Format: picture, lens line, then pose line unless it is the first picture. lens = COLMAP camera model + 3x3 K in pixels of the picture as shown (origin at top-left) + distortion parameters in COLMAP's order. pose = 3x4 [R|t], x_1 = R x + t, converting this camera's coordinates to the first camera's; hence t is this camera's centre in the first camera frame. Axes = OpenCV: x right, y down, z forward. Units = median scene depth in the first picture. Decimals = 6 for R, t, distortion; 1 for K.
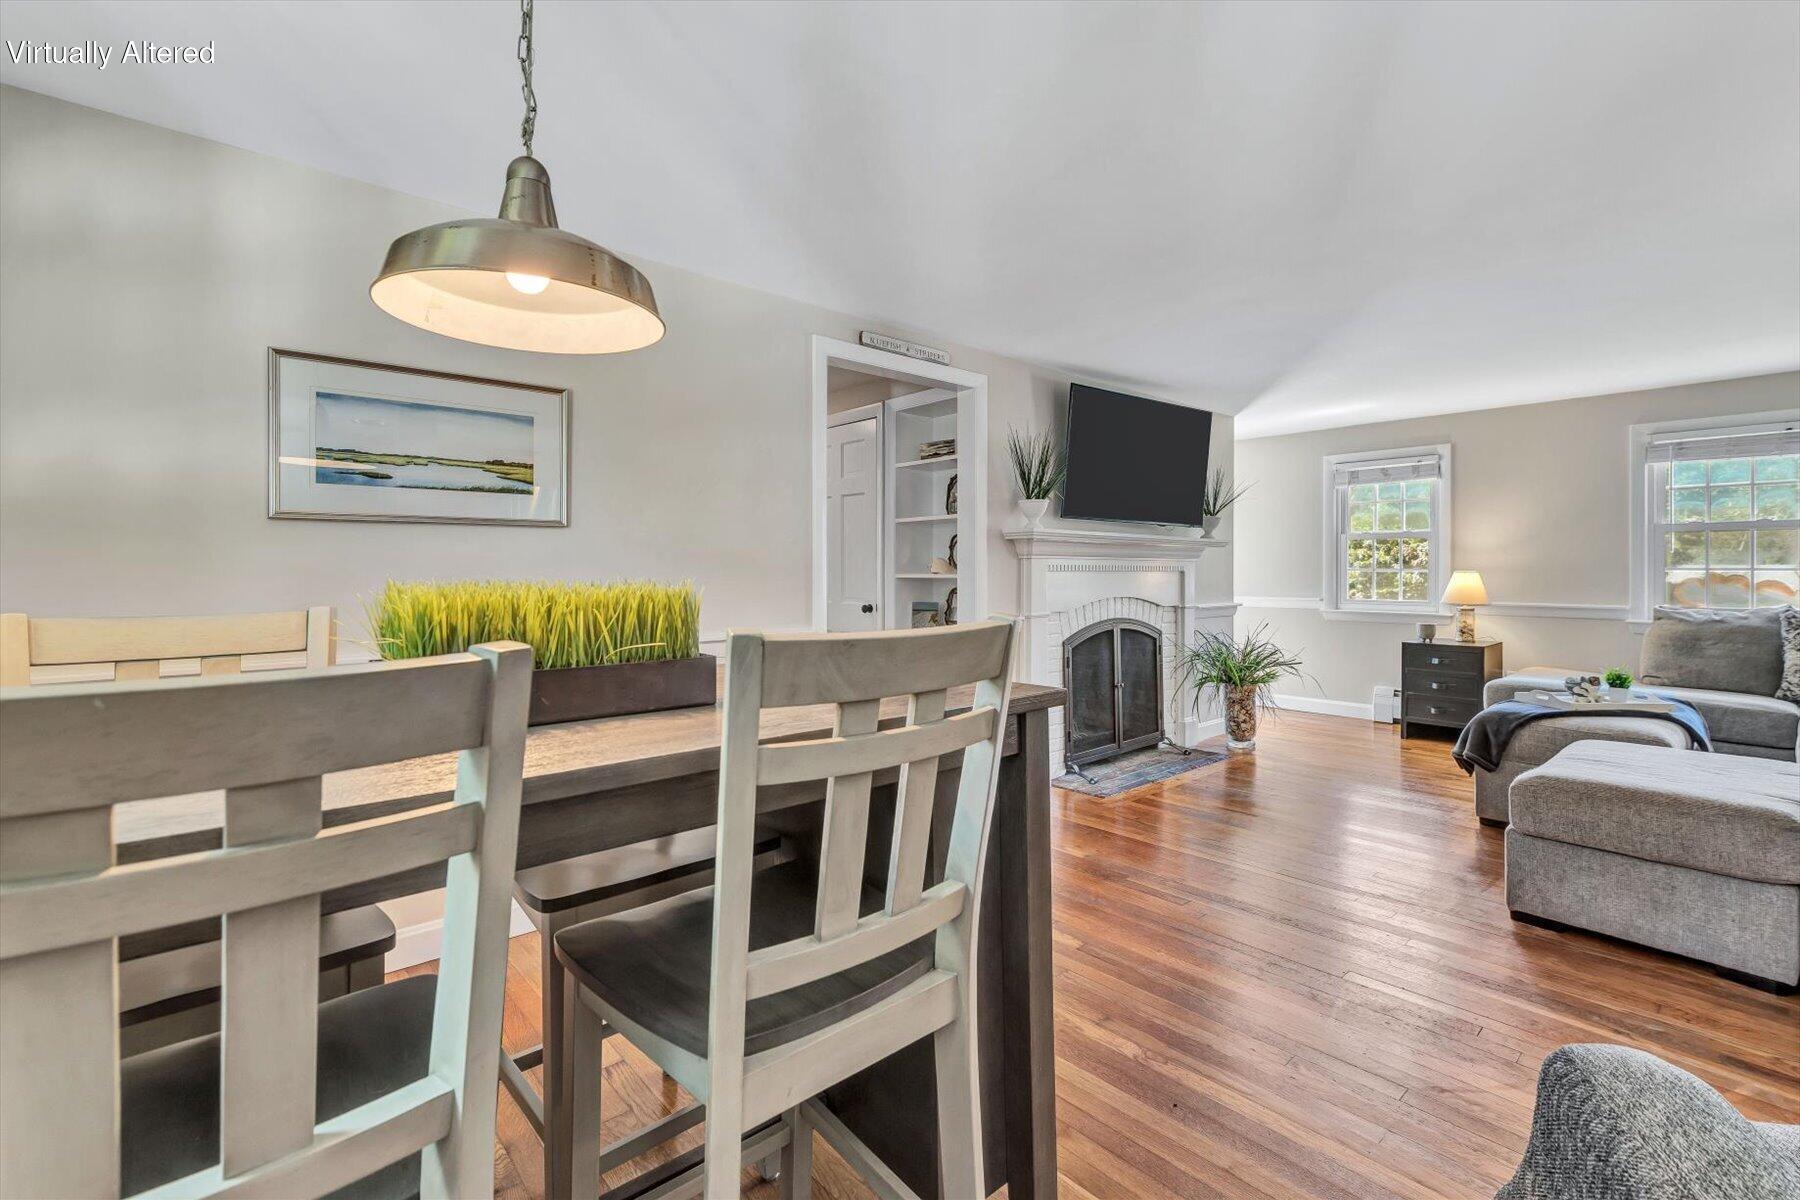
lens RADIAL K [[787.1, 0, 903.2], [0, 787.1, 571.8], [0, 0, 1]] dist [-0.001088, -0.000204]
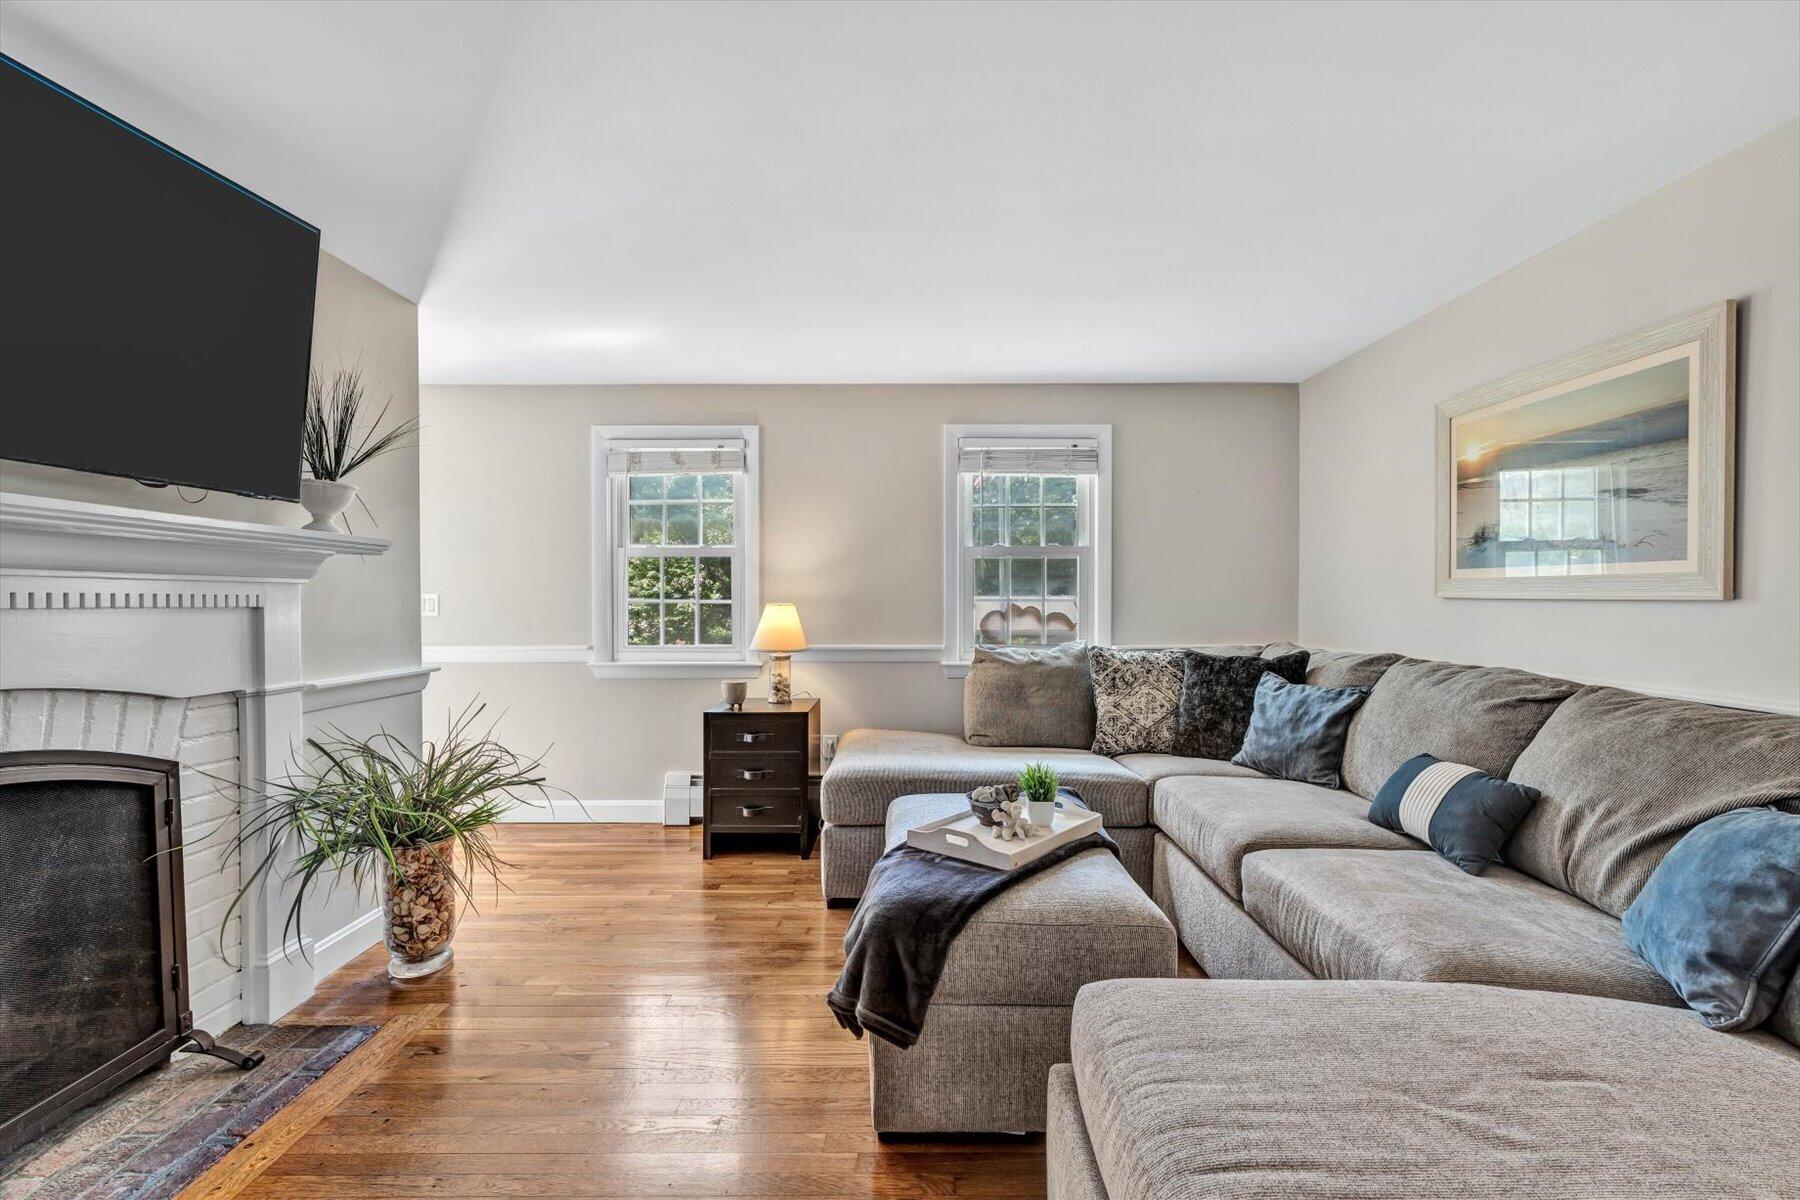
lens RADIAL K [[773.7, 0, 903.6], [0, 773.7, 609.1], [0, 0, 1]] dist [0.000451, 0.000629]
pose [[0.661327, -0.010651, 0.750022, 0.279827], [0.003423, 0.999932, 0.011181, -0.003172], [-0.750090, -0.004827, 0.661319, 0.480292]]
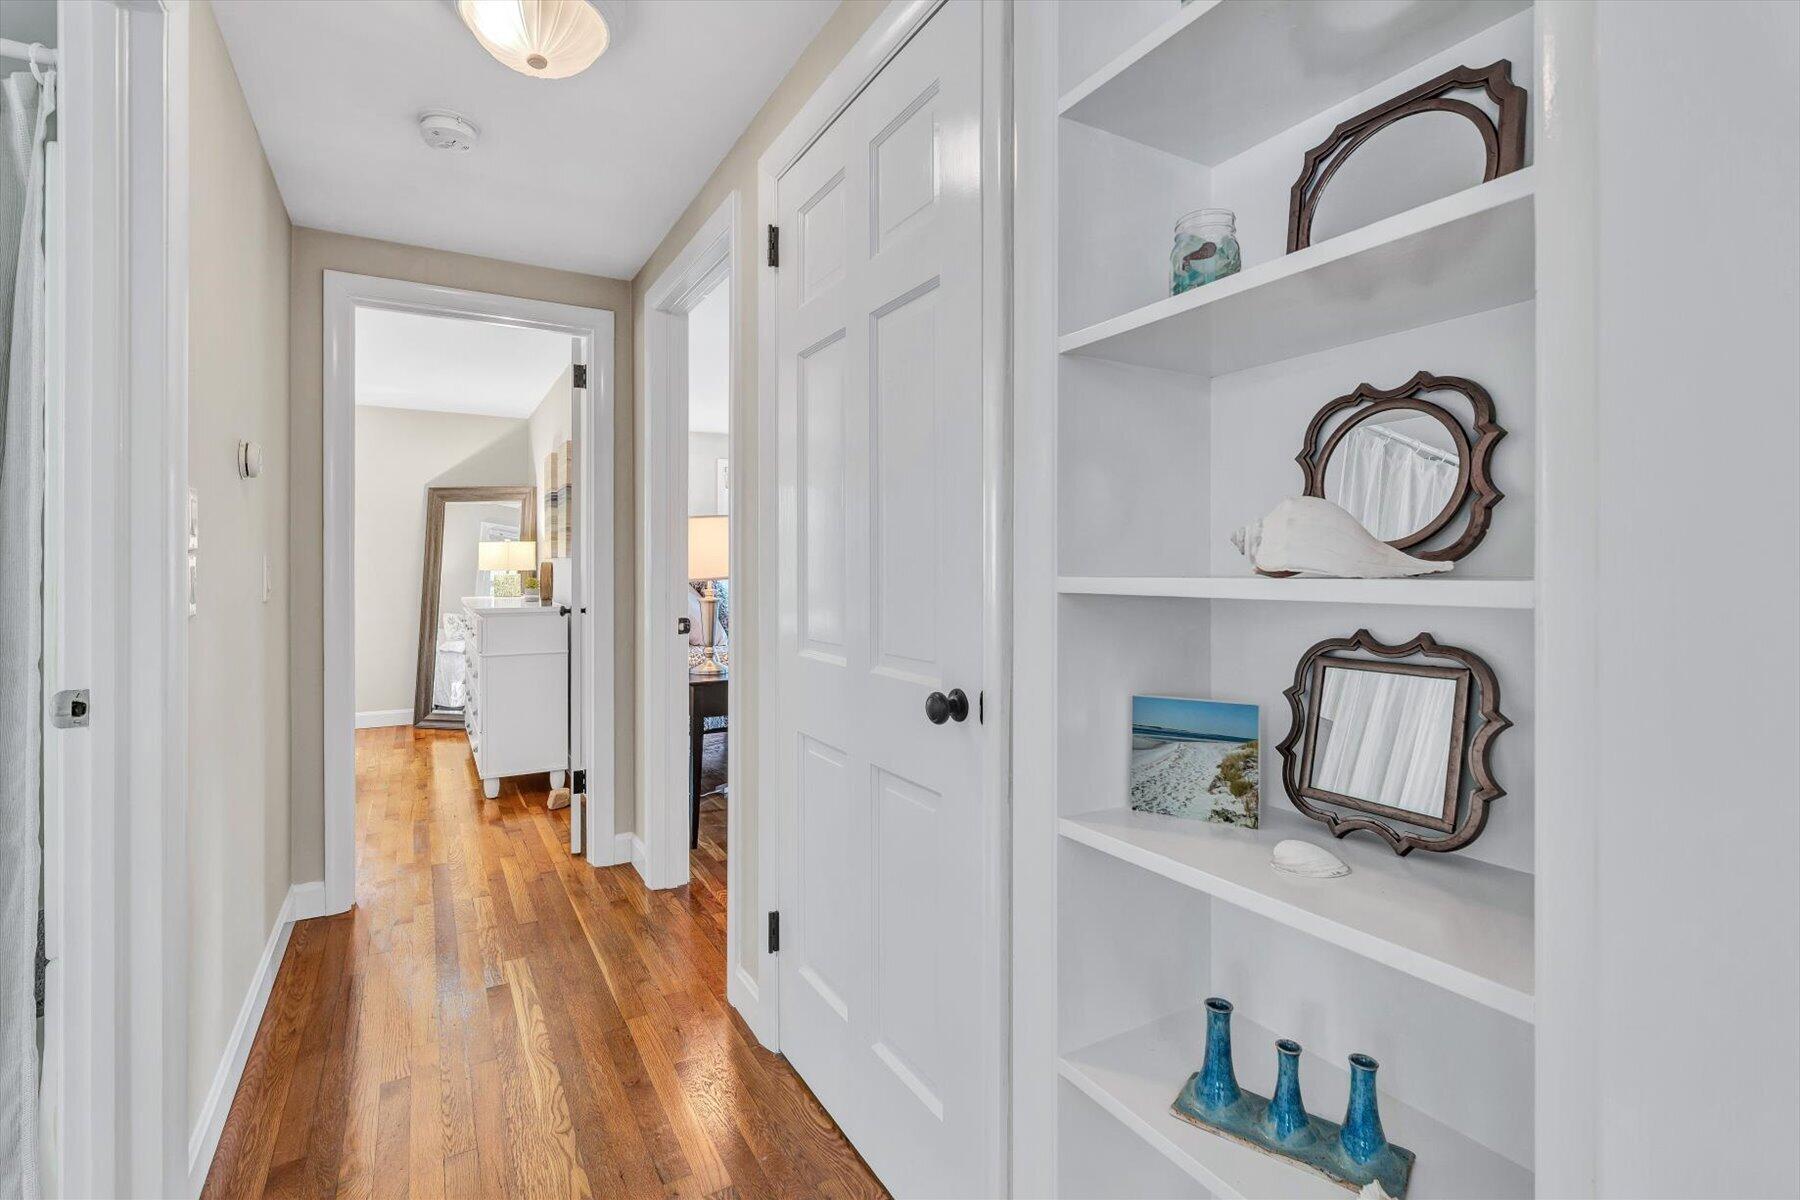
lens RADIAL K [[822.2, 0, 870.7], [0, 822.2, 563.8], [0, 0, 1]] dist [0.000007, 0.000149]
pose [[0.976875, 0.000417, -0.213811, -0.011209], [-0.001490, 0.999987, -0.004858, 0.000077], [0.213807, 0.005064, 0.976863, 0.680372]]
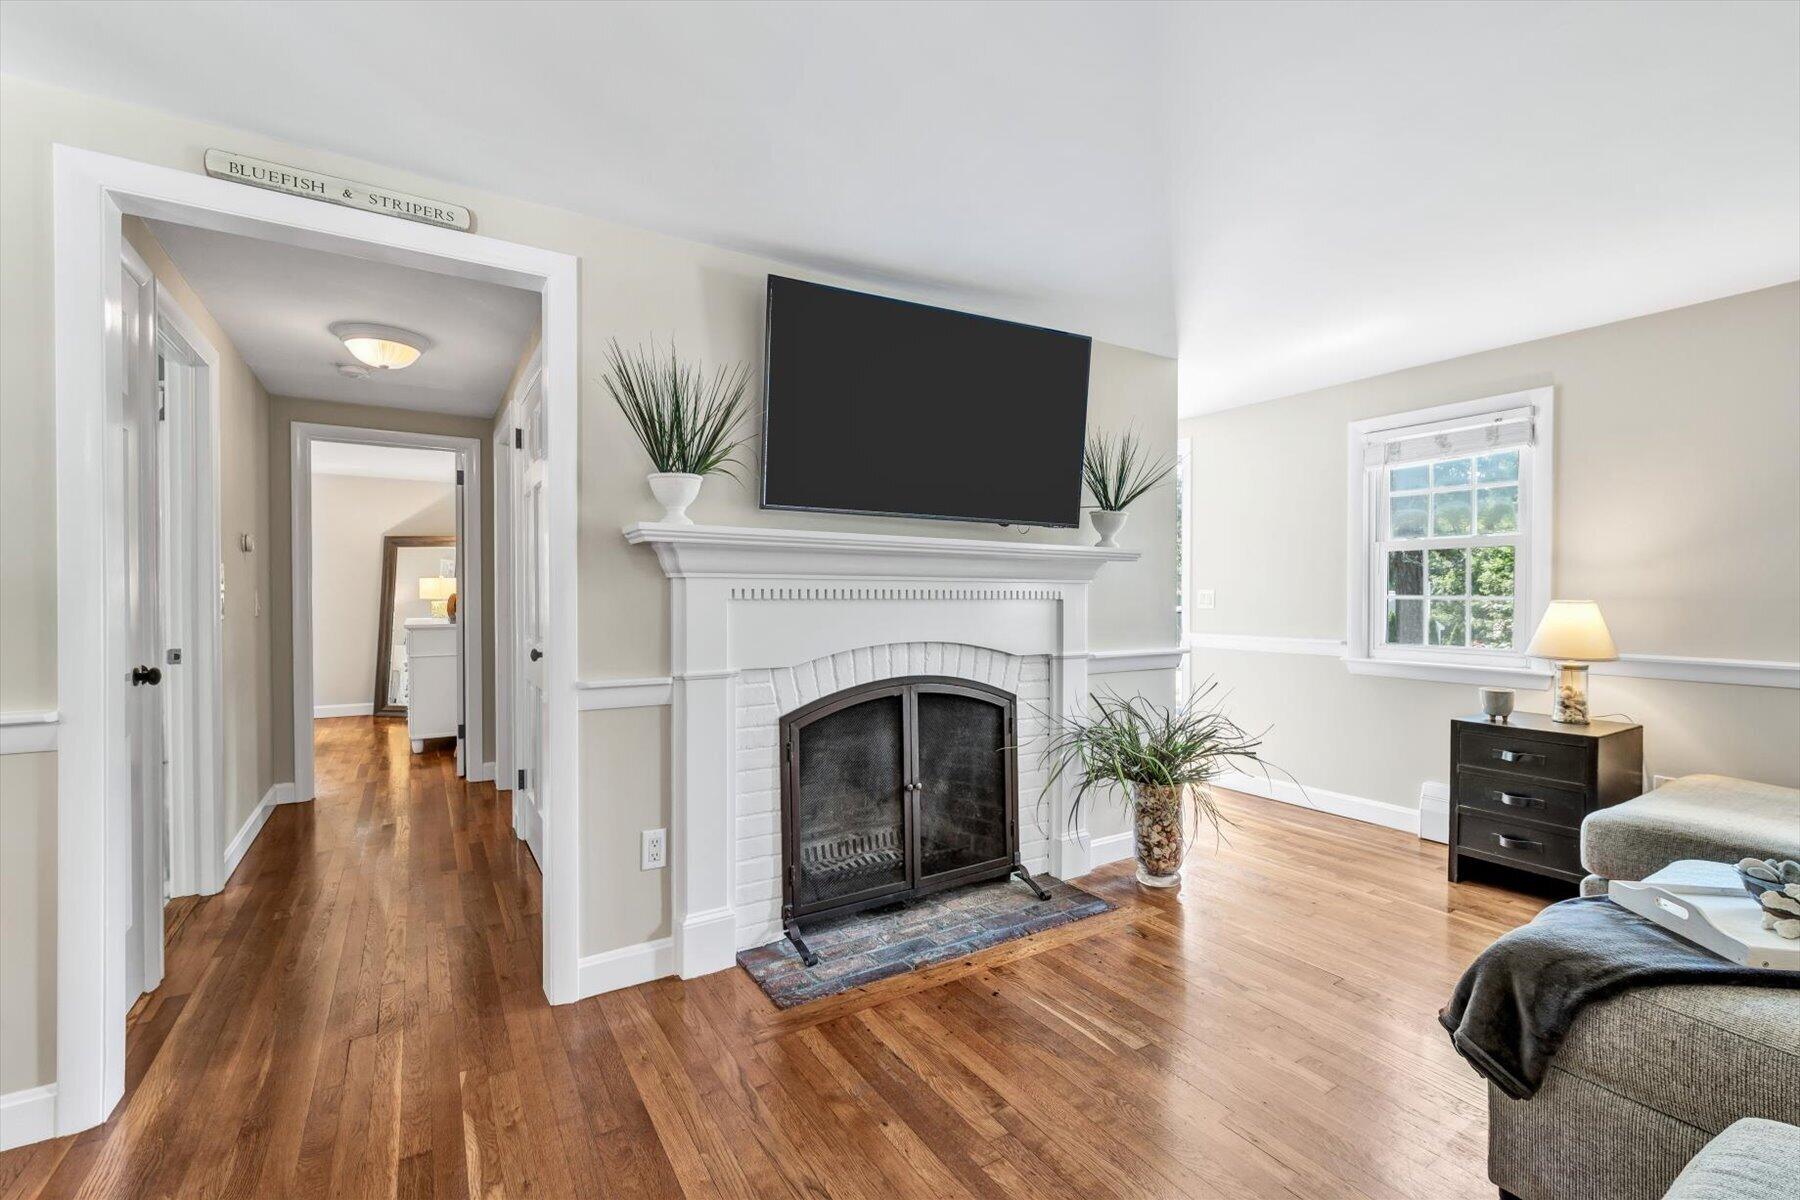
lens RADIAL K [[779.3, 0, 900.0], [0, 779.3, 600.0], [0, 0, 1]] dist [0.000216, 0.000091]
pose [[0.987219, 0.003279, -0.159335, 0.336312], [-0.002413, 0.999981, 0.005629, -0.003487], [0.159351, -0.005173, 0.987208, 0.375567]]
